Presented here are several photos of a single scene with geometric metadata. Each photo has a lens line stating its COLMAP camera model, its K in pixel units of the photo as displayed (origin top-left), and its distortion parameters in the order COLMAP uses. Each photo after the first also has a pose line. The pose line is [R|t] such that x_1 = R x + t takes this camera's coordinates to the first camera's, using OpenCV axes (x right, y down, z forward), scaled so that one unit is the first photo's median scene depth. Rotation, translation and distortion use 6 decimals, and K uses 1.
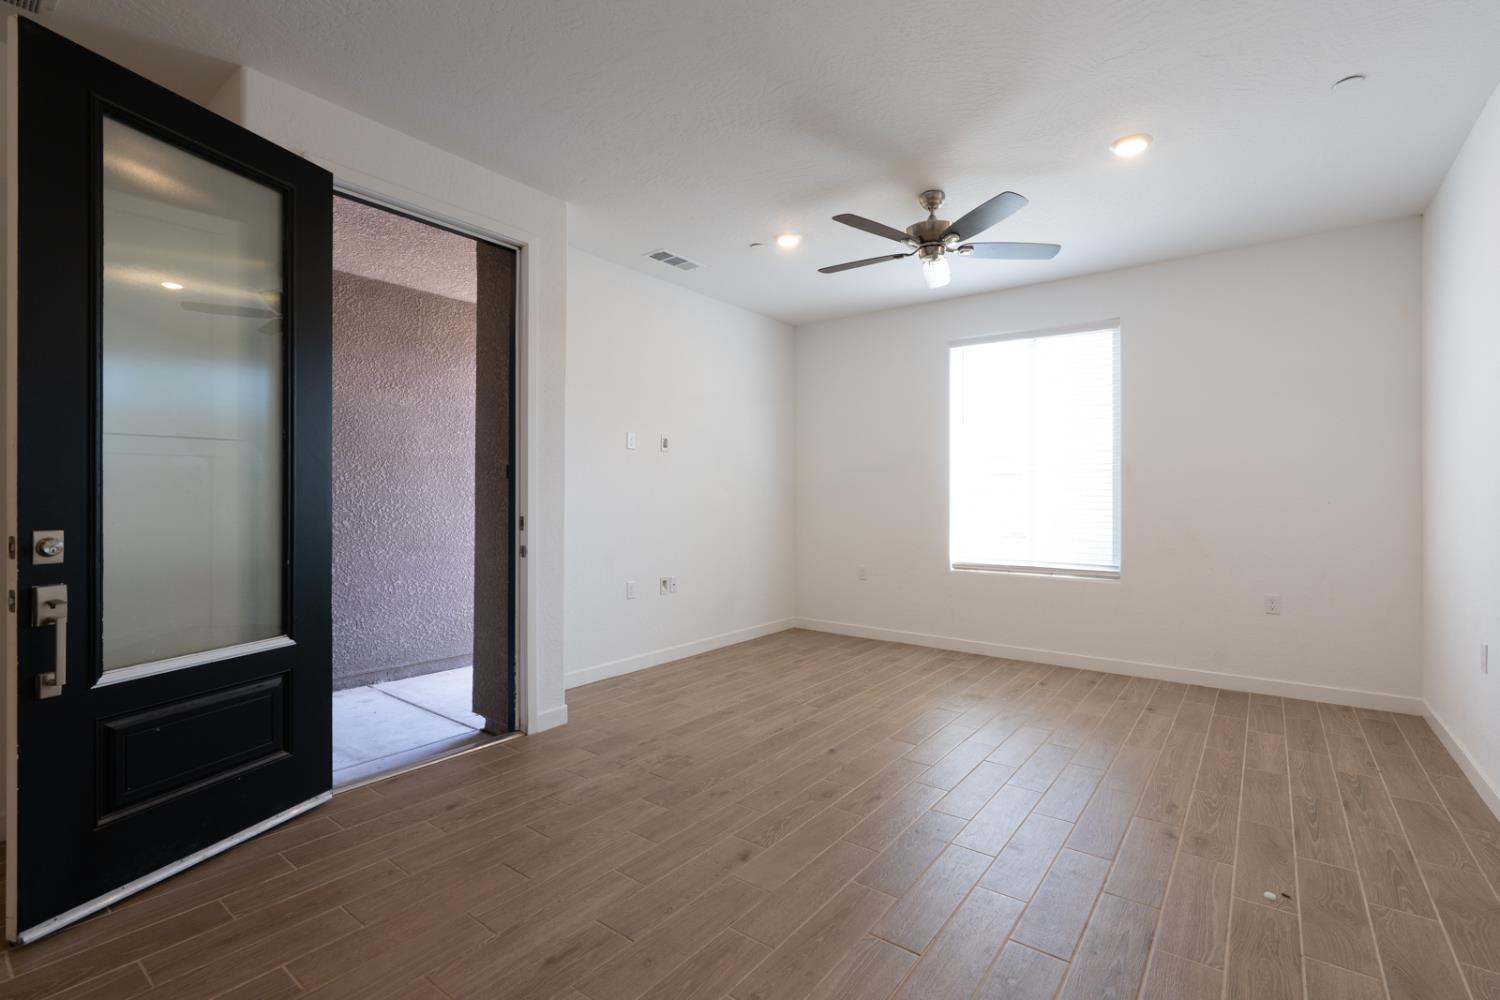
lens RADIAL K [[676.4, 0, 754.2], [0, 676.4, 496.4], [0, 0, 1]] dist [-0.007121, 0.000397]
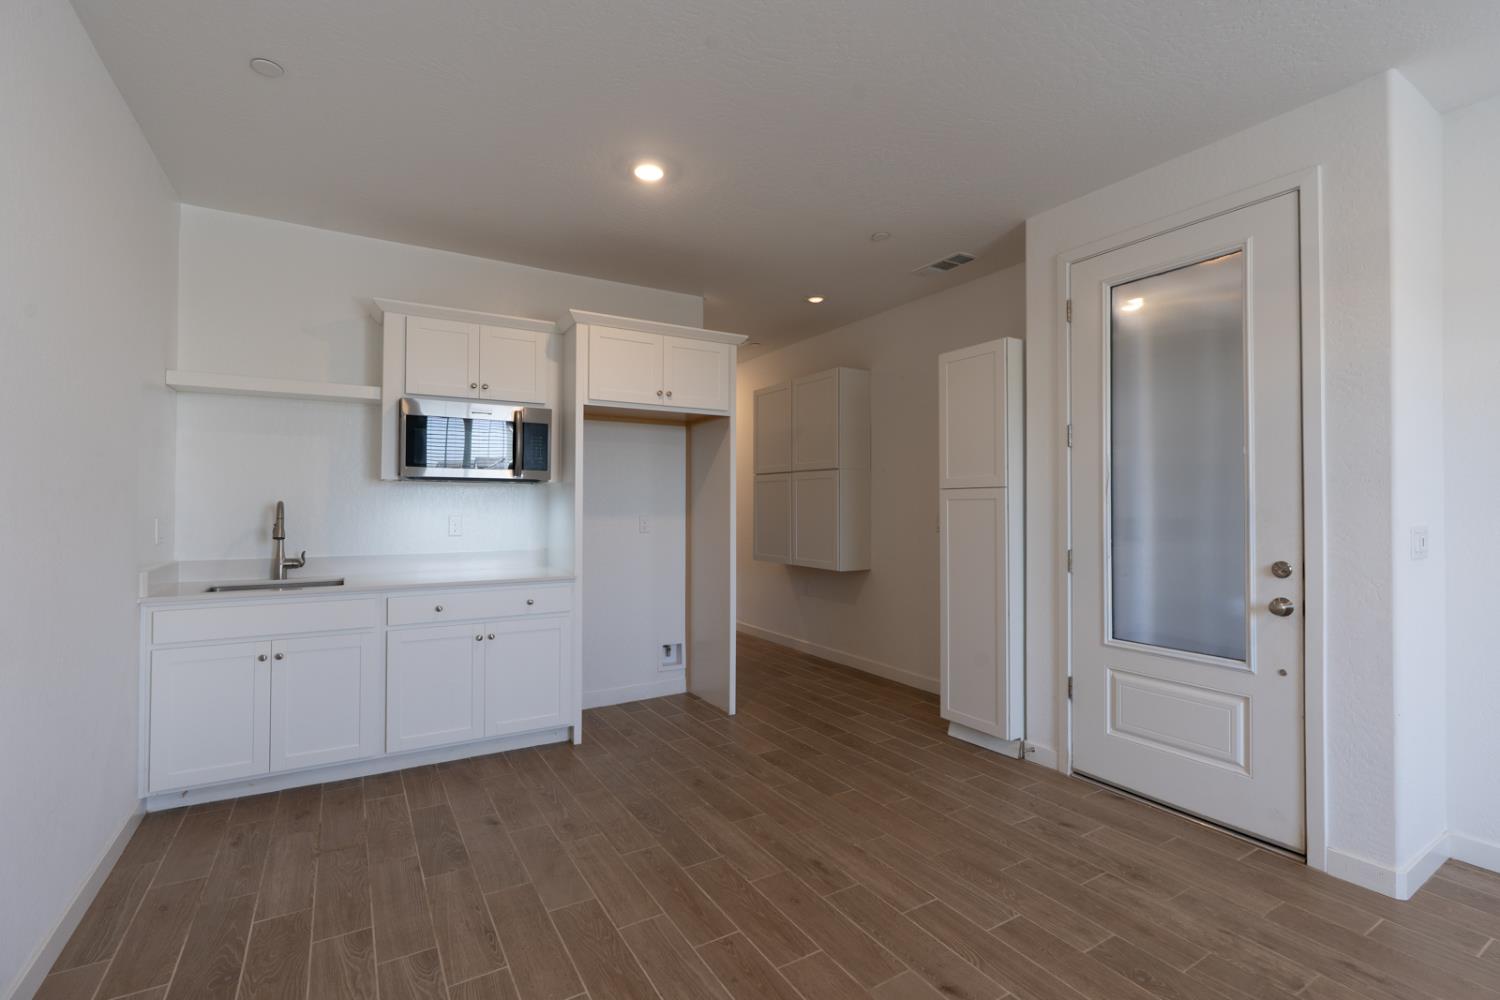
lens RADIAL K [[676.4, 0, 754.2], [0, 676.4, 496.4], [0, 0, 1]] dist [-0.007121, 0.000397]
pose [[-0.363455, -0.012198, -0.931532, 0.592780], [0.002980, 0.999894, -0.014256, -0.031501], [0.931607, -0.007958, -0.363380, 0.774507]]
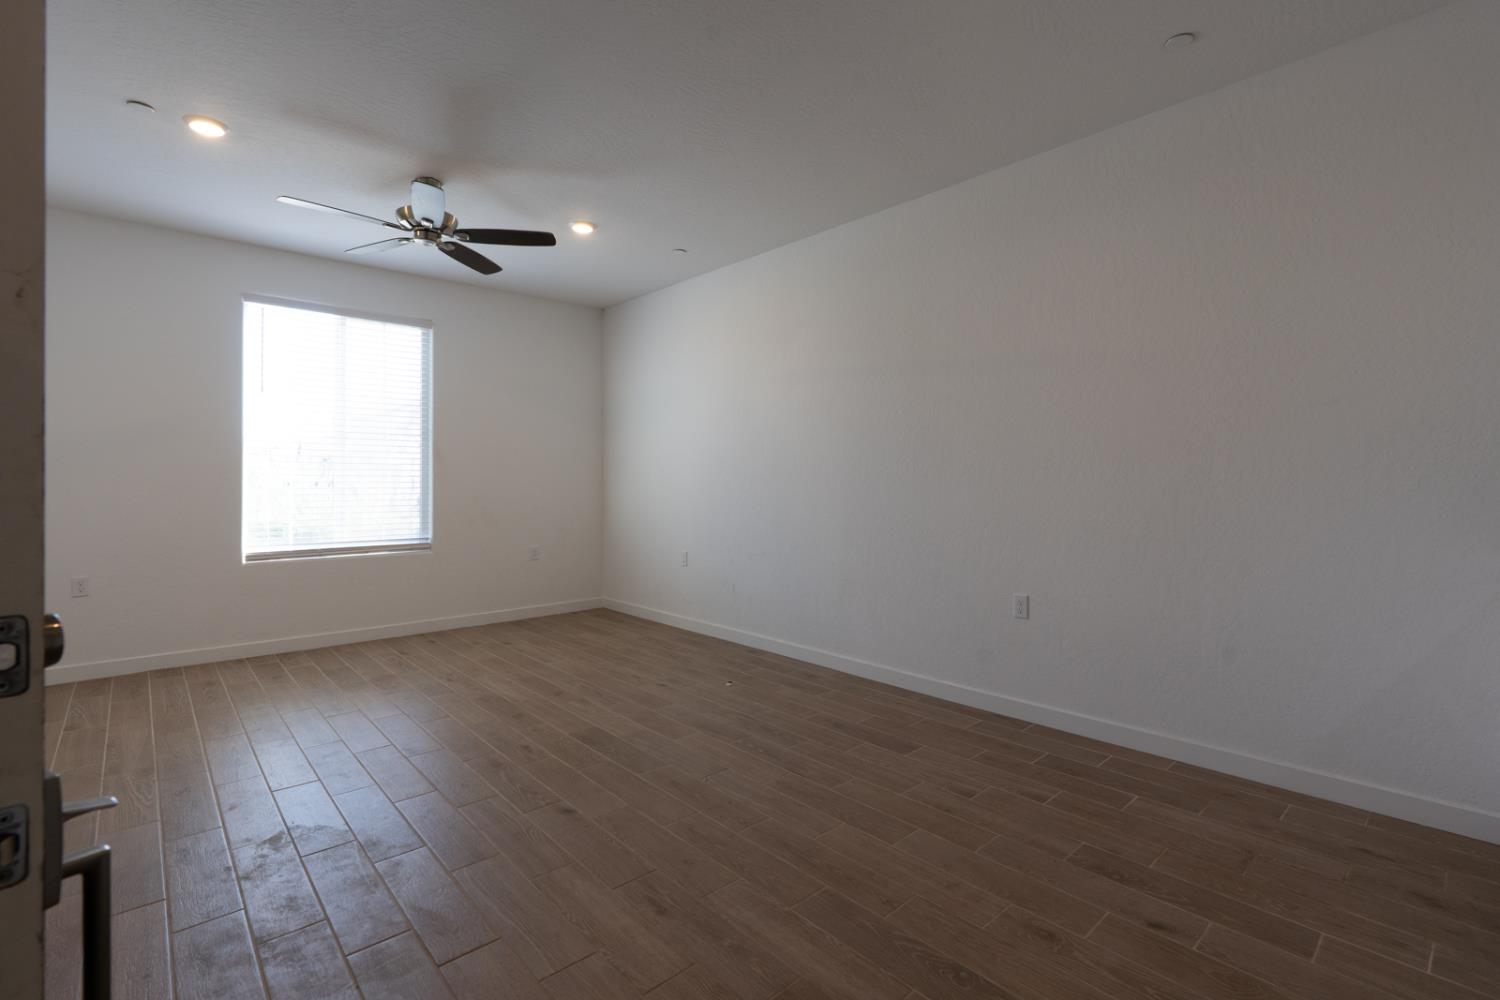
lens RADIAL K [[687.0, 0, 756.3], [0, 687.0, 477.2], [0, 0, 1]] dist [-0.003806, -0.000335]
pose [[0.183074, 0.002076, 0.983097, -0.744800], [-0.002630, 0.999995, -0.001622, 0.002110], [-0.983096, -0.002288, 0.183079, 0.363763]]
